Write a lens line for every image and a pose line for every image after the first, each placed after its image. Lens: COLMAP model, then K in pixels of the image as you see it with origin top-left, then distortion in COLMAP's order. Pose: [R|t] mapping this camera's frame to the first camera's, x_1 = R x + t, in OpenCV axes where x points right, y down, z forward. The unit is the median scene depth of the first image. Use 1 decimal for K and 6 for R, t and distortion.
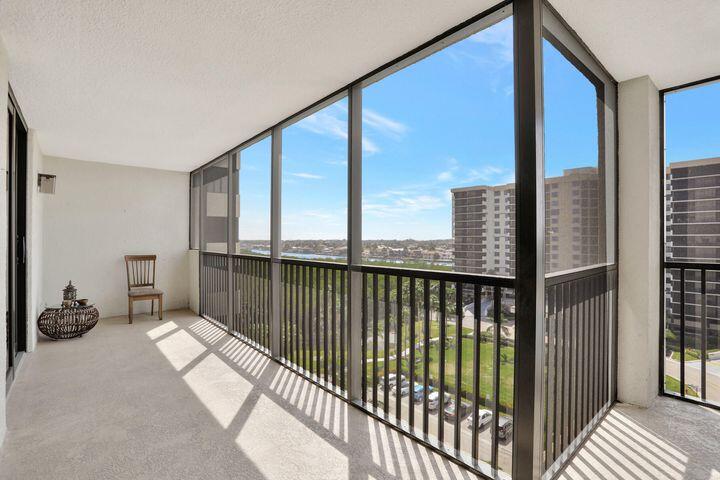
lens RADIAL K [[364.8, 0, 364.2], [0, 364.8, 242.3], [0, 0, 1]] dist [-0.001172, -0.000036]
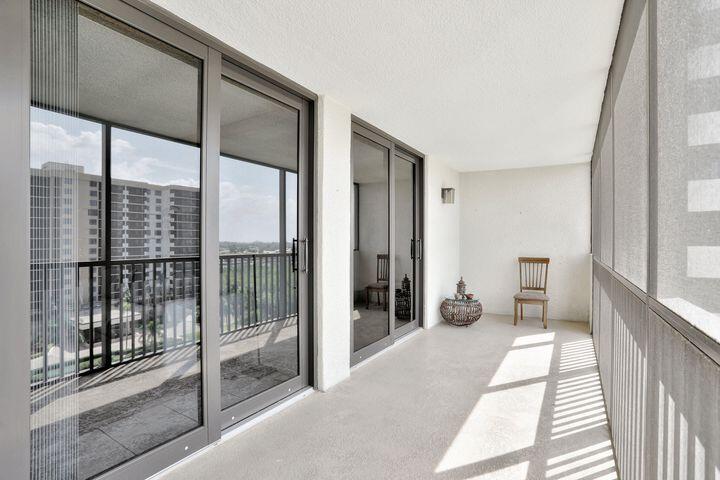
lens RADIAL K [[364.8, 0, 364.2], [0, 364.8, 242.3], [0, 0, 1]] dist [-0.001172, -0.000036]
pose [[0.353944, 0.004952, -0.935253, 0.171725], [-0.010134, 0.999948, 0.001460, -0.002731], [0.935212, 0.008961, 0.353976, 0.292186]]
